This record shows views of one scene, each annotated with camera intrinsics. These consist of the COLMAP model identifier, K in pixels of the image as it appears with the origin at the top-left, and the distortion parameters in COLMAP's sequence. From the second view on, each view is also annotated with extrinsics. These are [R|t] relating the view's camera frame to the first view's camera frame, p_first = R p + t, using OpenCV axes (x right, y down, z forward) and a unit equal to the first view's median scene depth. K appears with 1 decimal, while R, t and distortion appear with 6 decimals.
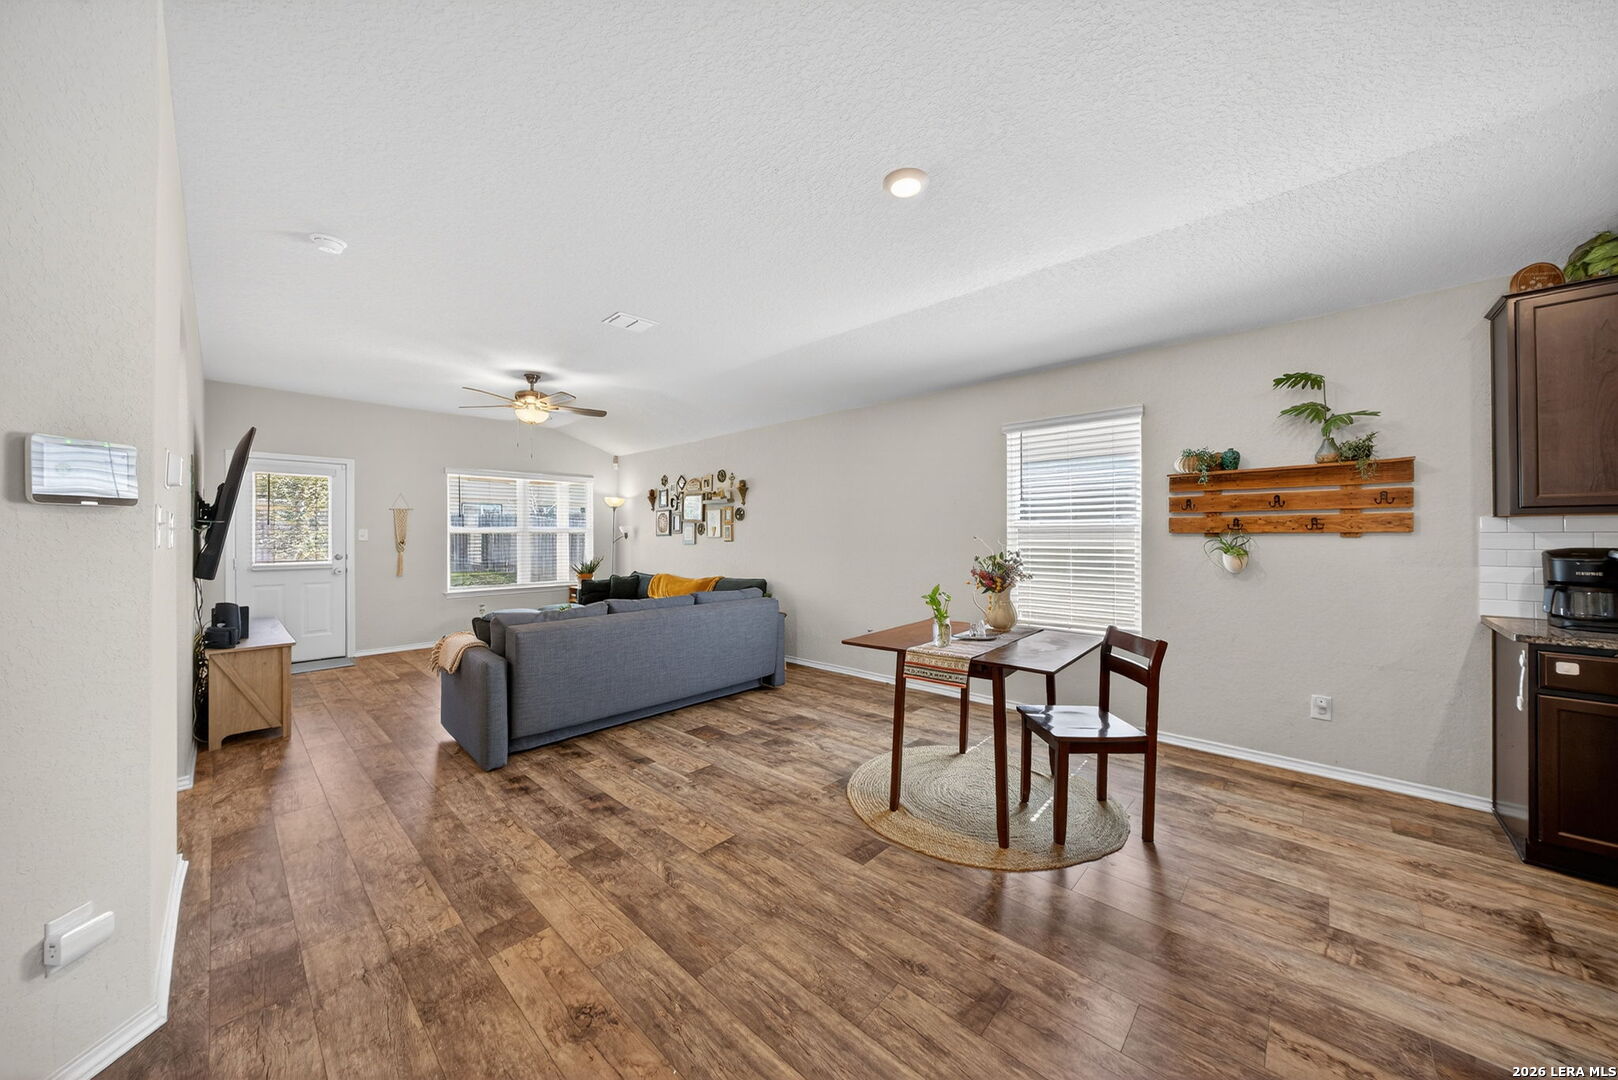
lens RADIAL K [[552.9, 0, 807.2], [0, 552.9, 534.0], [0, 0, 1]] dist [-0.005501, 0.001327]
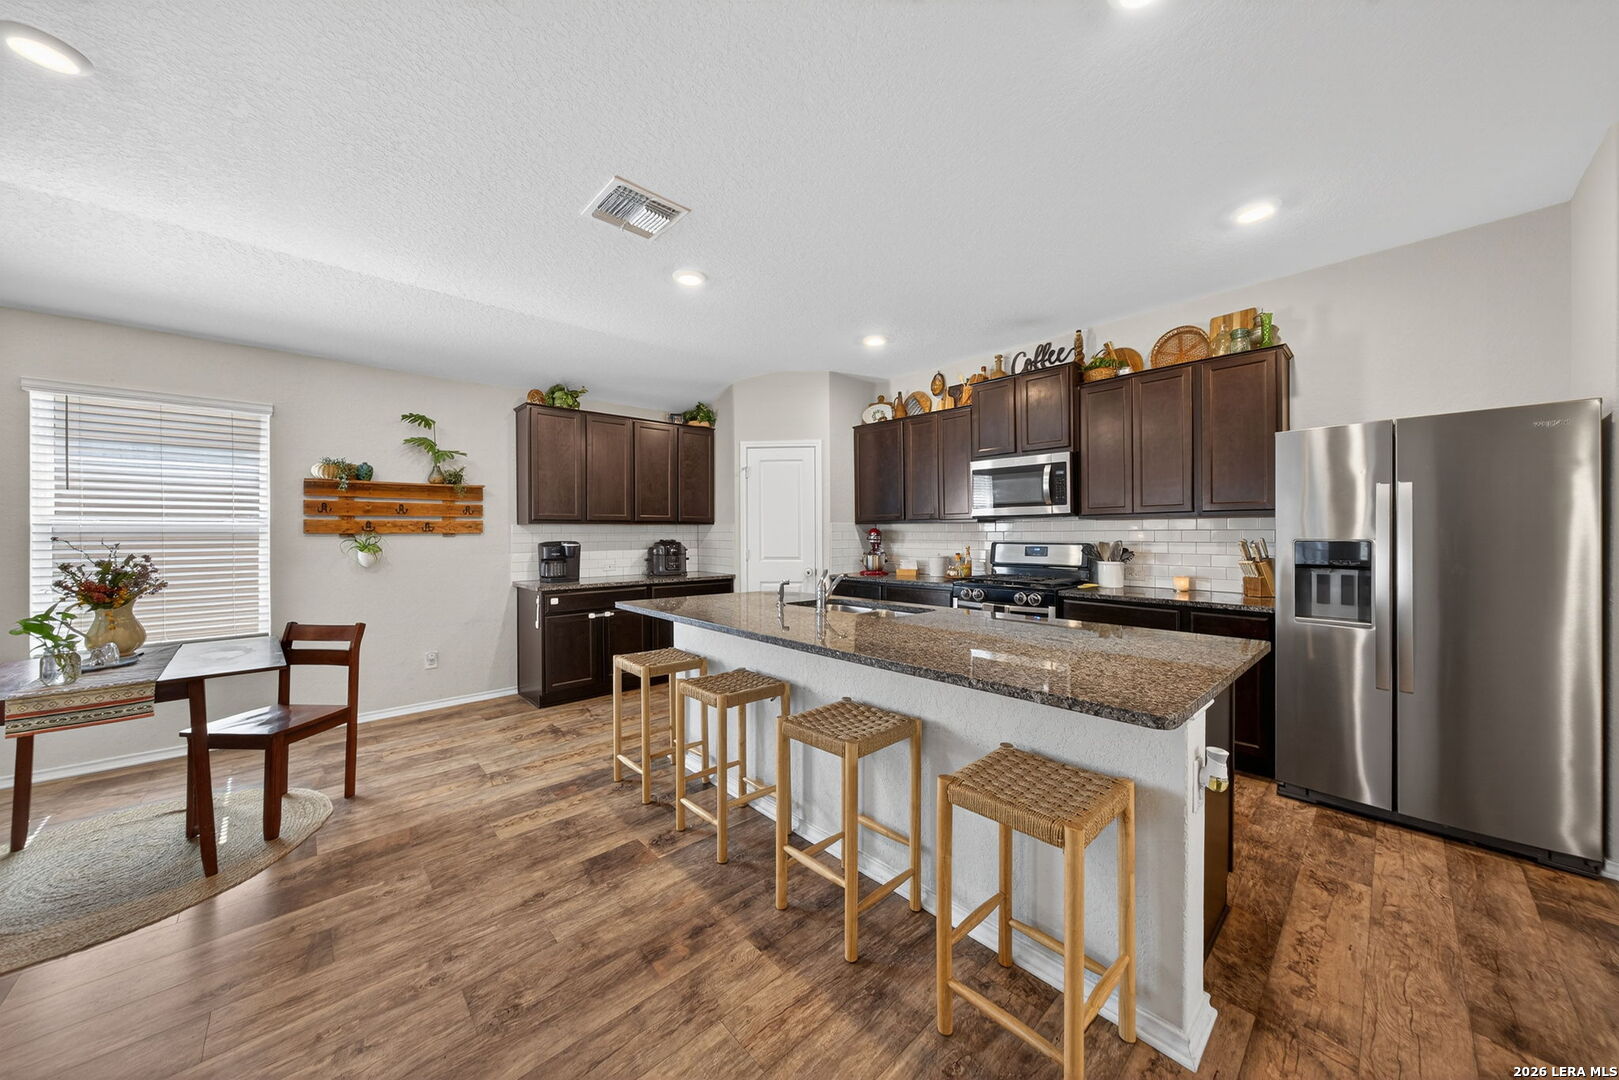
lens RADIAL K [[553.2, 0, 807.8], [0, 553.2, 537.4], [0, 0, 1]] dist [-0.005501, 0.001327]
pose [[0.074069, -0.002859, 0.997249, -0.369805], [0.003199, 0.999991, 0.002629, 0.006676], [-0.997248, 0.002995, 0.074077, -0.043427]]
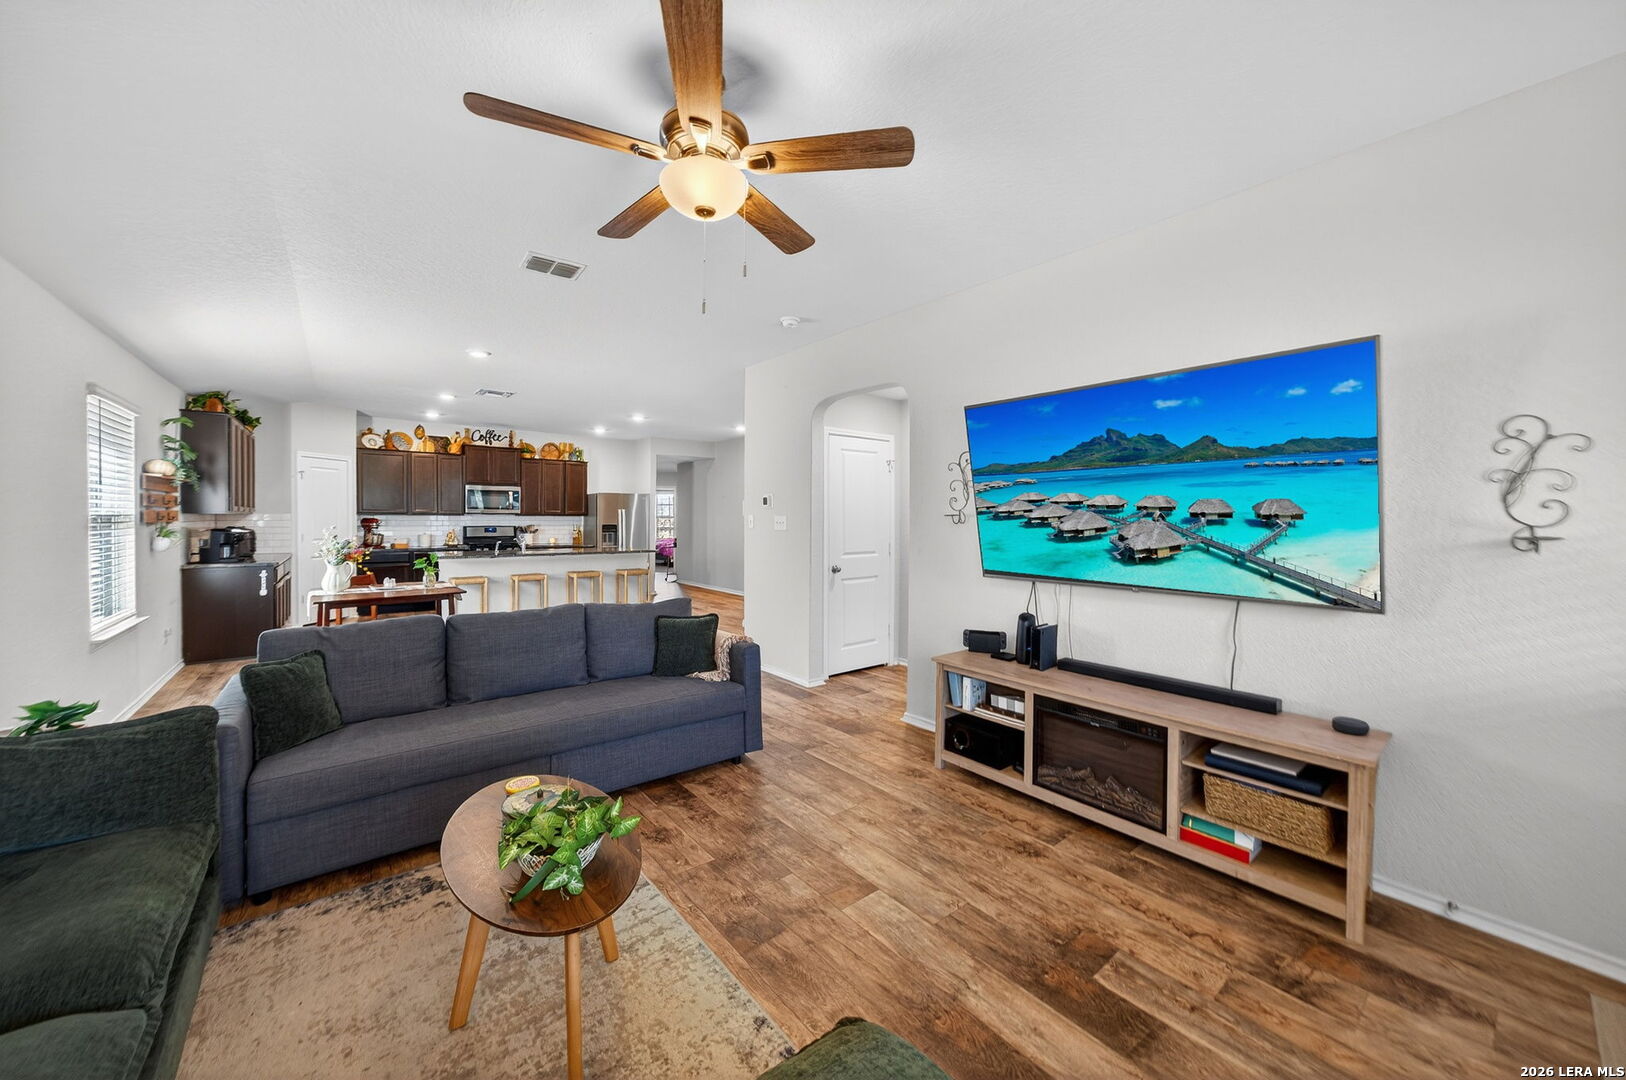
lens RADIAL K [[596.5, 0, 818.5], [0, 596.5, 515.5], [0, 0, 1]] dist [-0.002014, 0.000281]
pose [[-0.991277, -0.002082, 0.131779, -1.070638], [-0.002875, 0.999979, -0.005828, -0.015876], [-0.131764, -0.006156, -0.991262, 2.378817]]
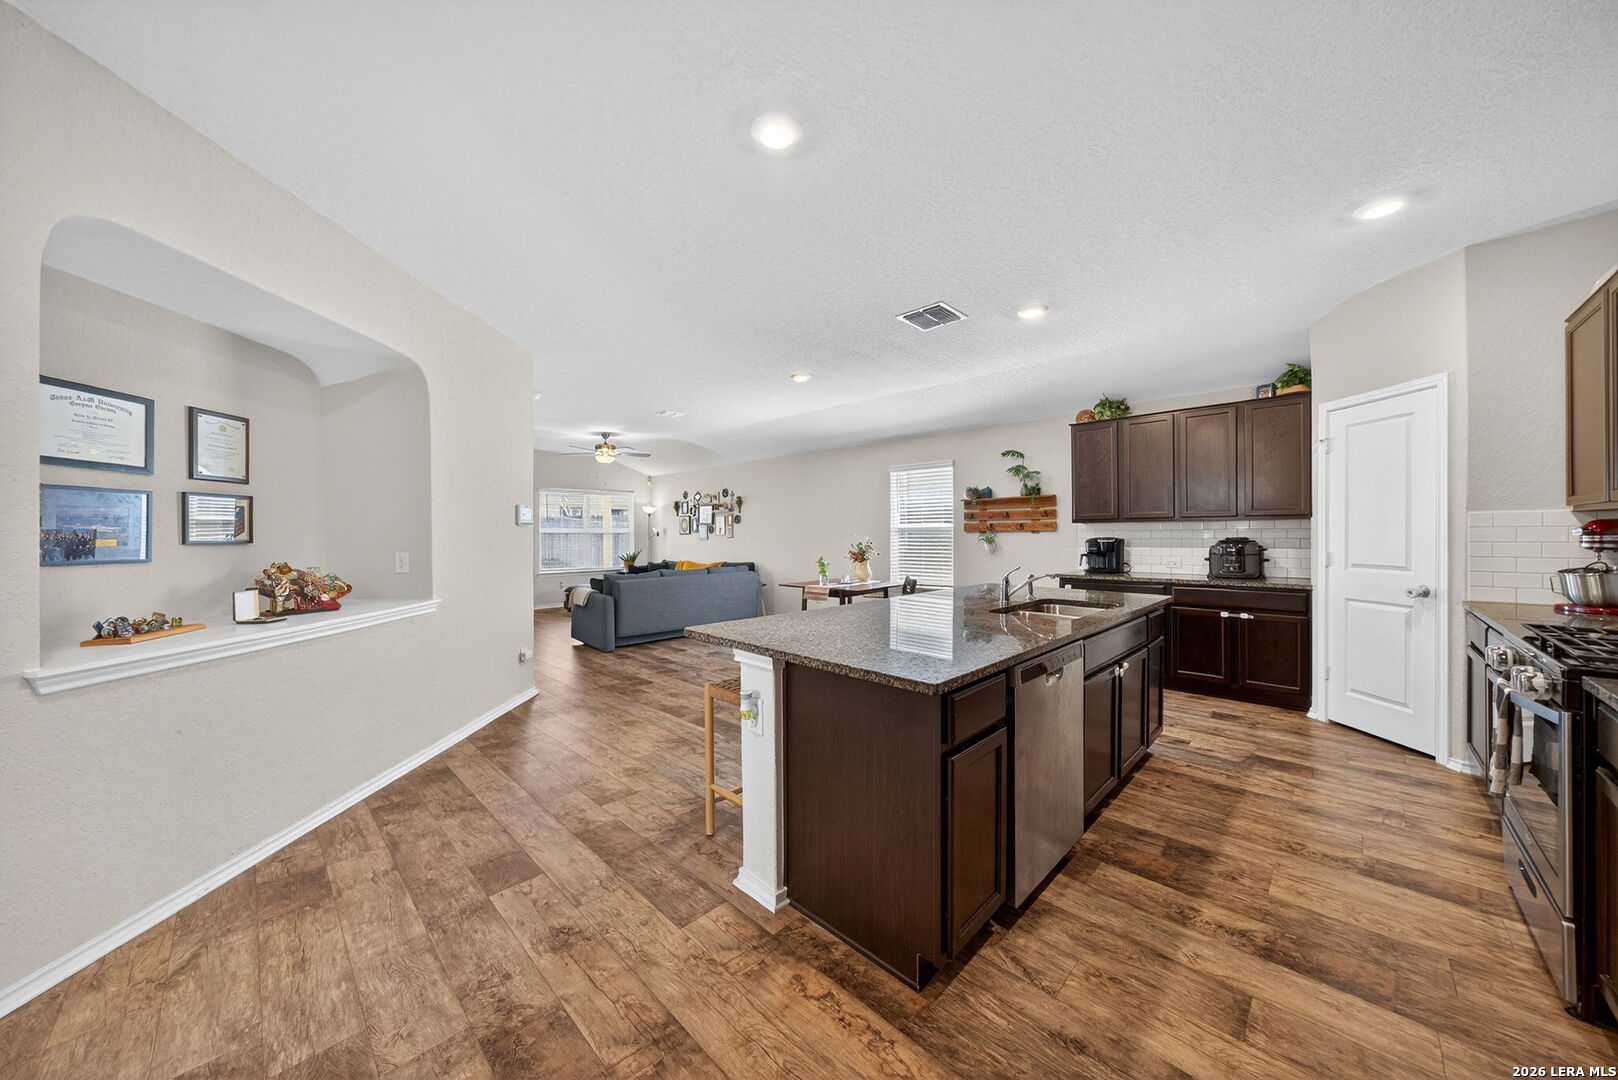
lens RADIAL K [[552.9, 0, 792.4], [0, 552.9, 533.9], [0, 0, 1]] dist [-0.005501, 0.001327]
pose [[0.998987, -0.004401, -0.044780, 0.192089], [0.004563, 0.999983, 0.003498, -0.003079], [0.044764, -0.003698, 0.998991, -0.992301]]
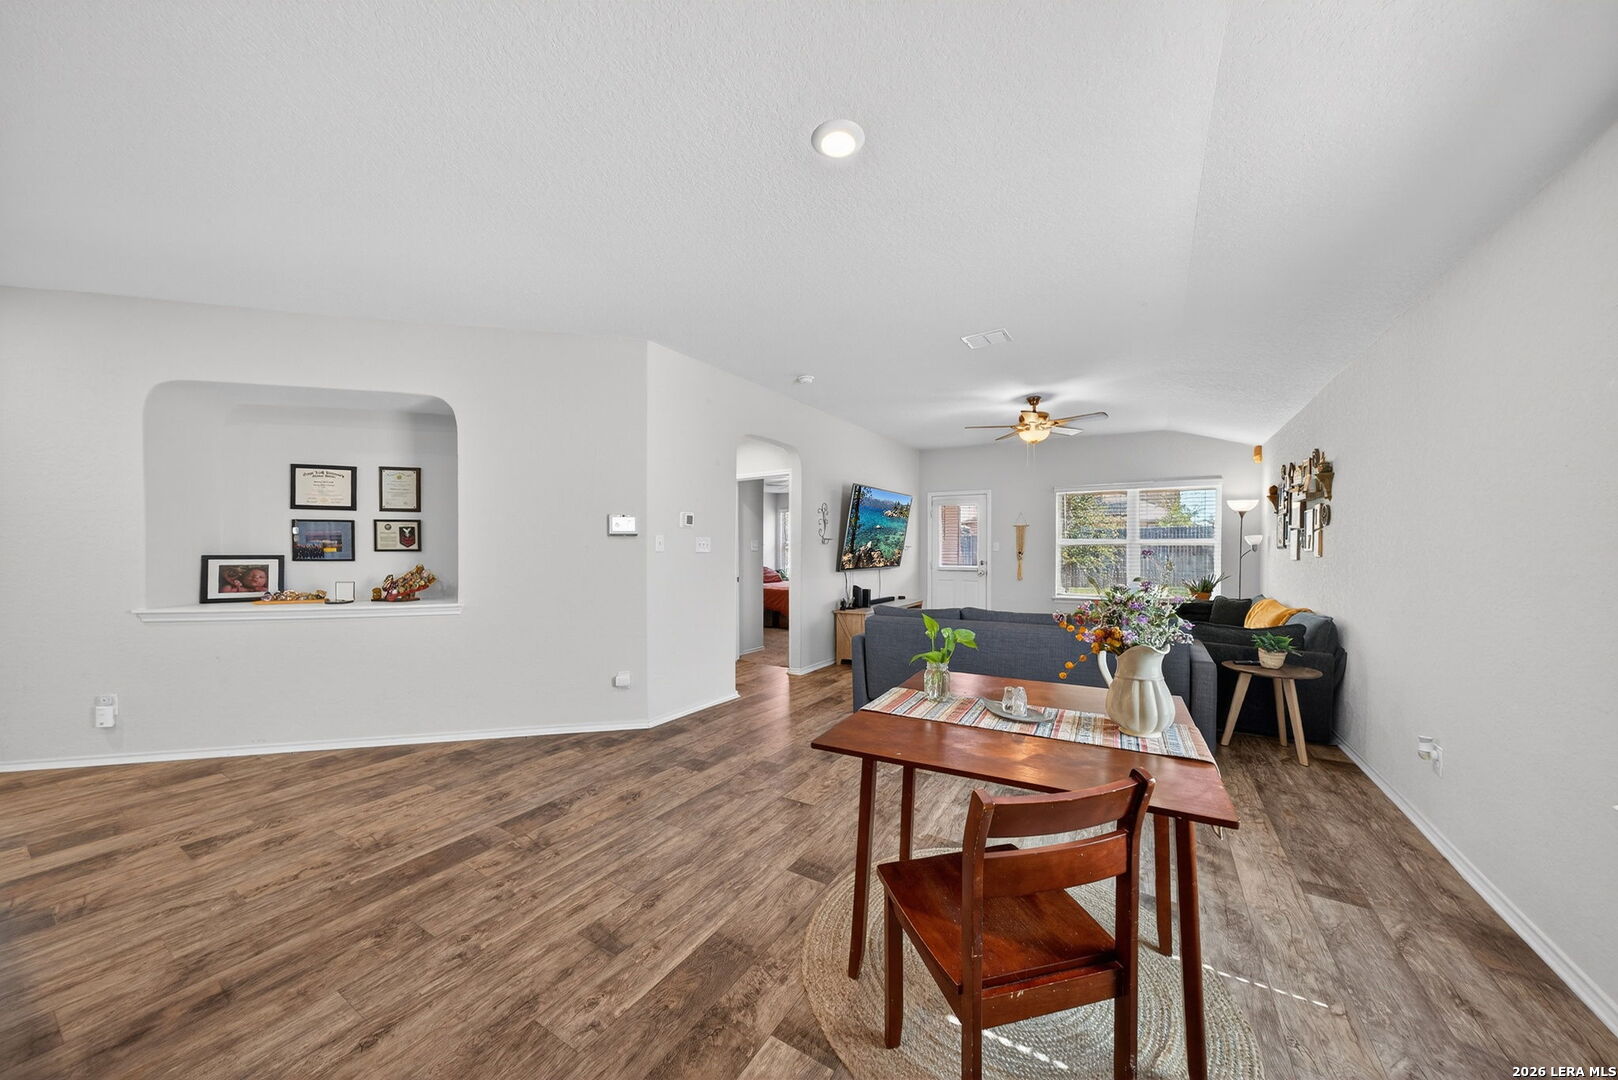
lens RADIAL K [[552.9, 0, 807.9], [0, 552.9, 545.1], [0, 0, 1]] dist [-0.005501, 0.001327]
pose [[0.203999, -0.002412, -0.978968, 0.811860], [0.000827, 0.999997, -0.002291, 0.000111], [0.978971, -0.000343, 0.204000, 0.605558]]
